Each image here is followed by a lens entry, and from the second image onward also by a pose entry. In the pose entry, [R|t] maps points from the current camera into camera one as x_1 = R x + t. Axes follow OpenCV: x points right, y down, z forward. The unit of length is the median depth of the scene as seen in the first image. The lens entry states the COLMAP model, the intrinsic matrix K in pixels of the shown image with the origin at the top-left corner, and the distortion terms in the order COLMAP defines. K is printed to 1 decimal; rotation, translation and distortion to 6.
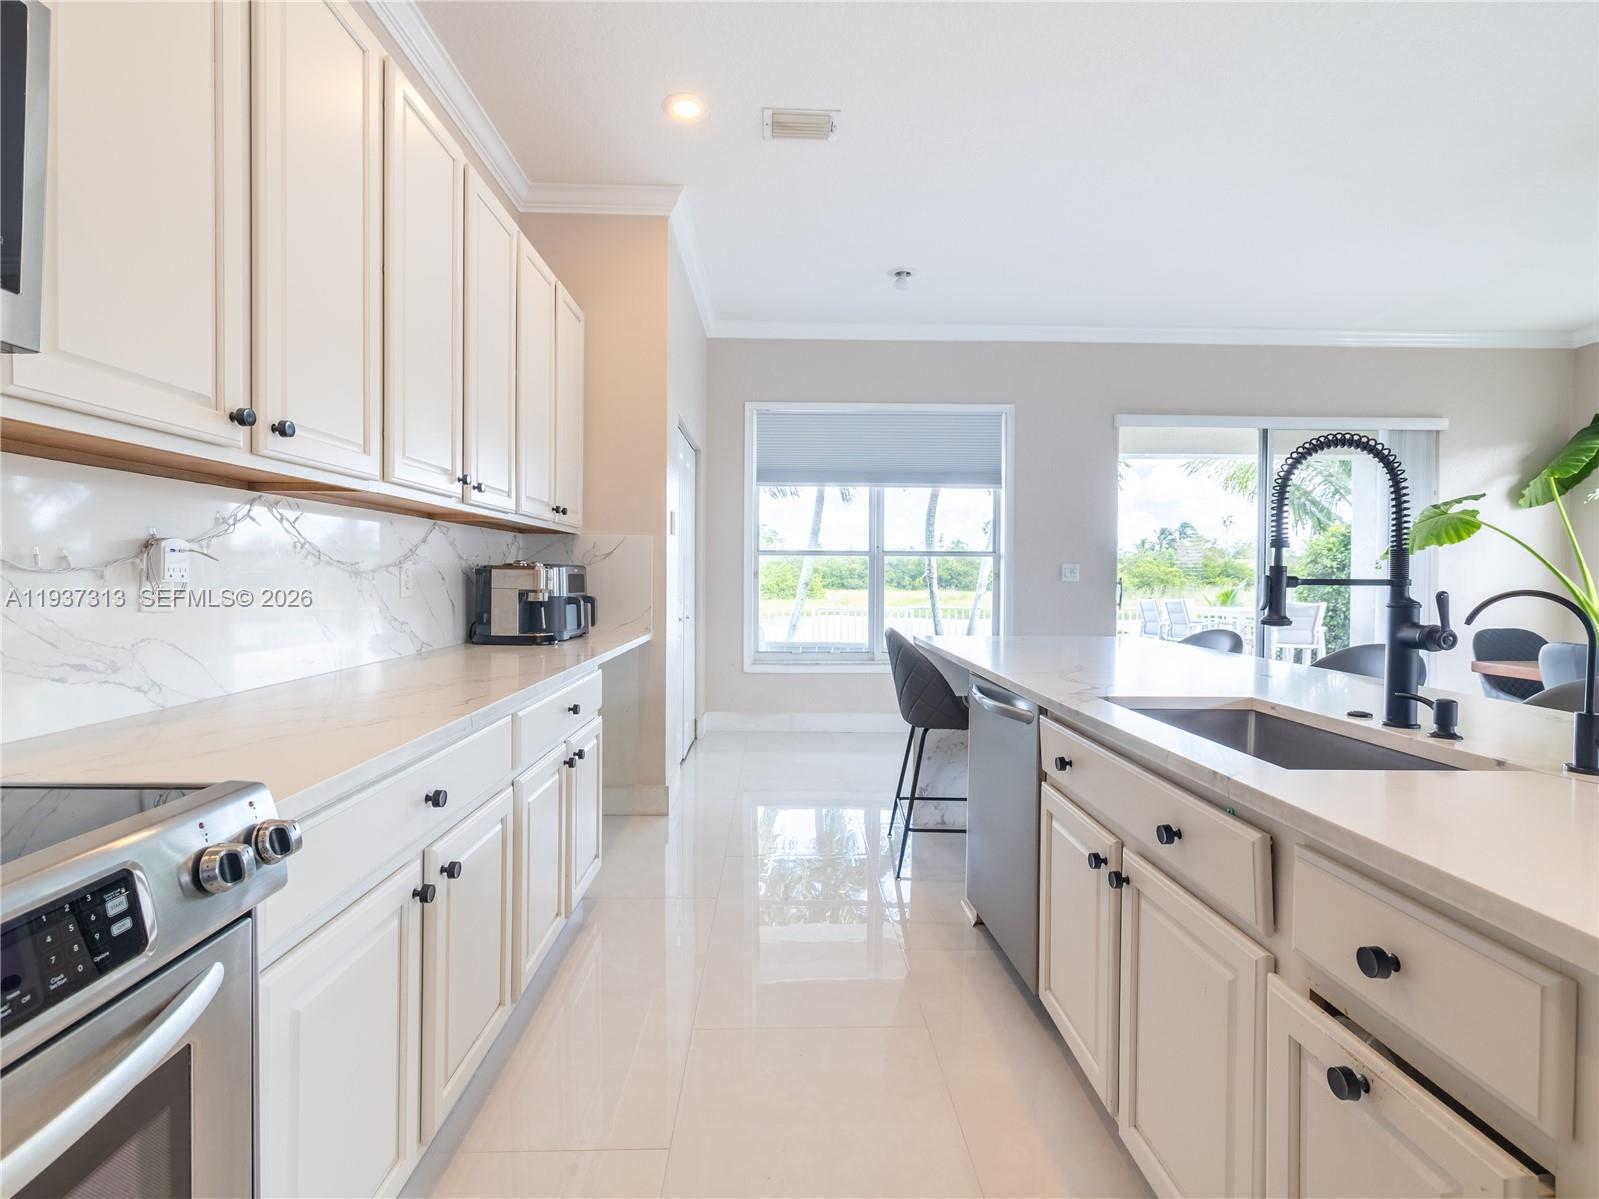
lens RADIAL K [[761.1, 0, 800.6], [0, 761.1, 588.6], [0, 0, 1]] dist [-0.002842, -0.000659]
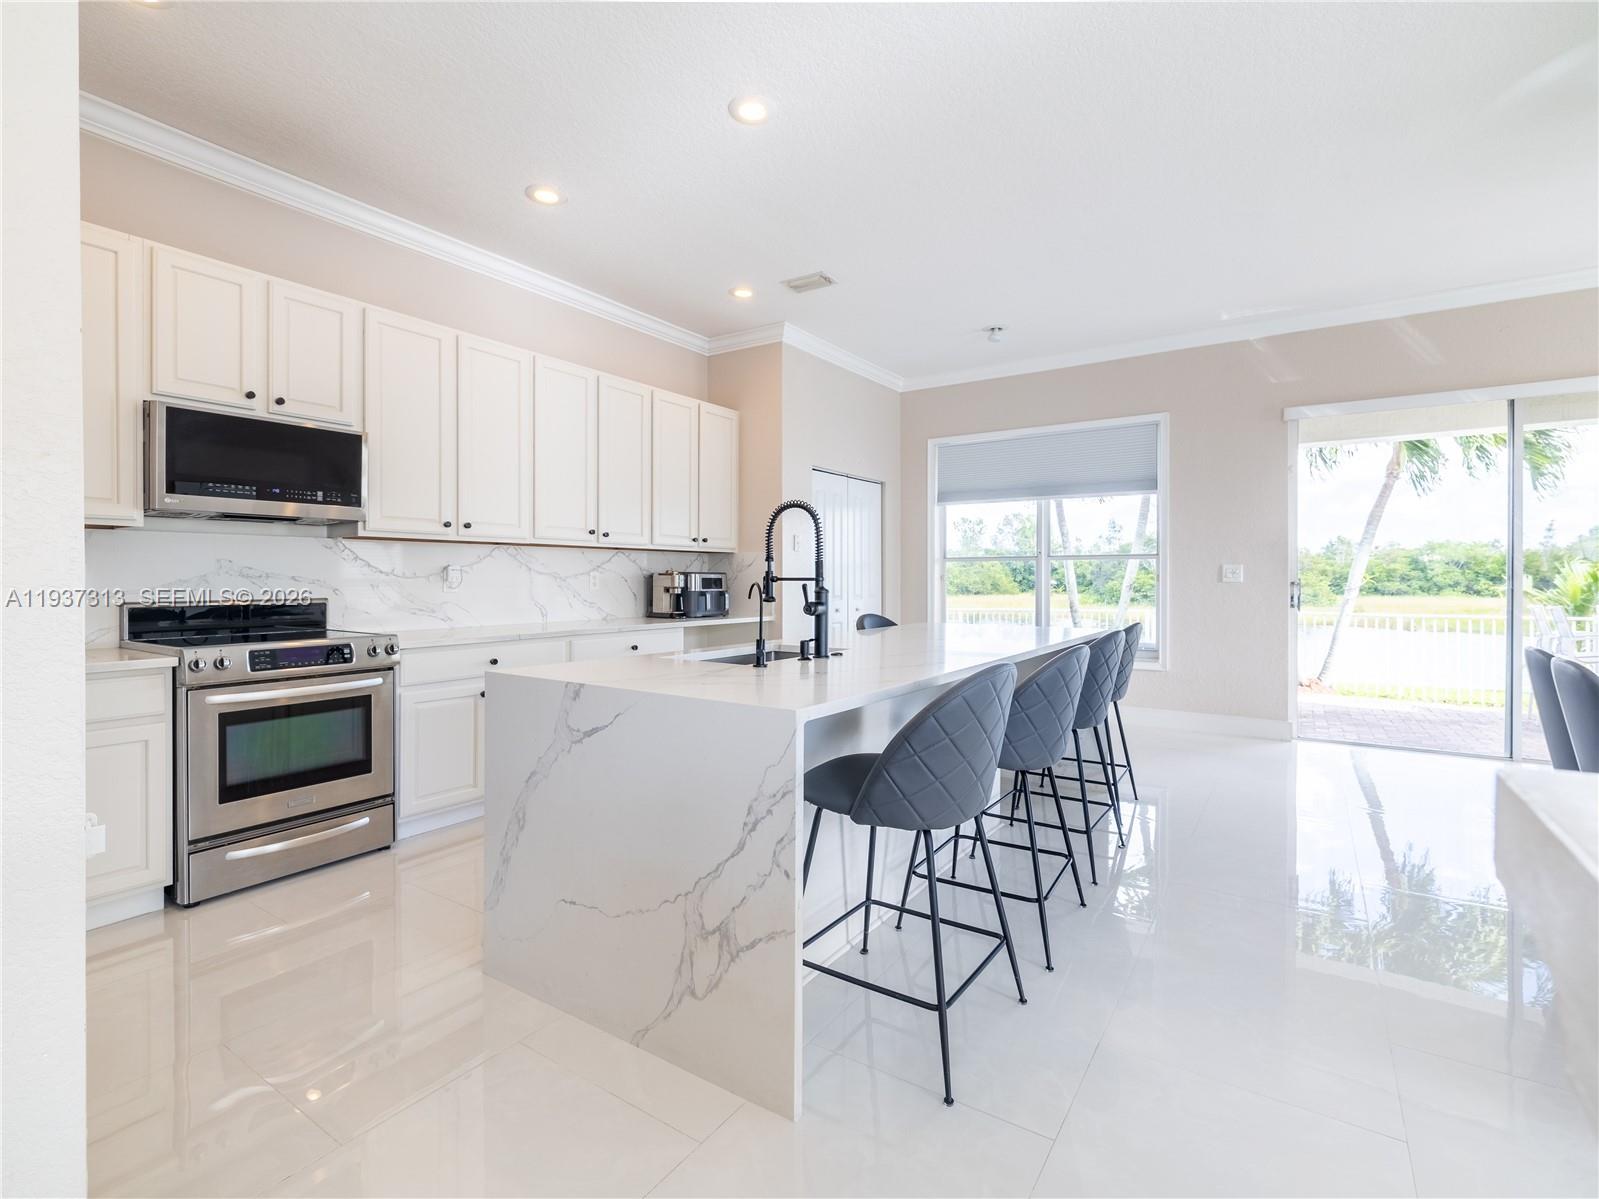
lens RADIAL K [[761.1, 0, 800.6], [0, 761.1, 588.6], [0, 0, 1]] dist [-0.002842, -0.000659]
pose [[0.815756, 0.001911, -0.578393, 0.731658], [-0.005114, 0.999979, -0.003910, 0.008728], [0.578374, 0.006147, 0.815749, -0.212759]]
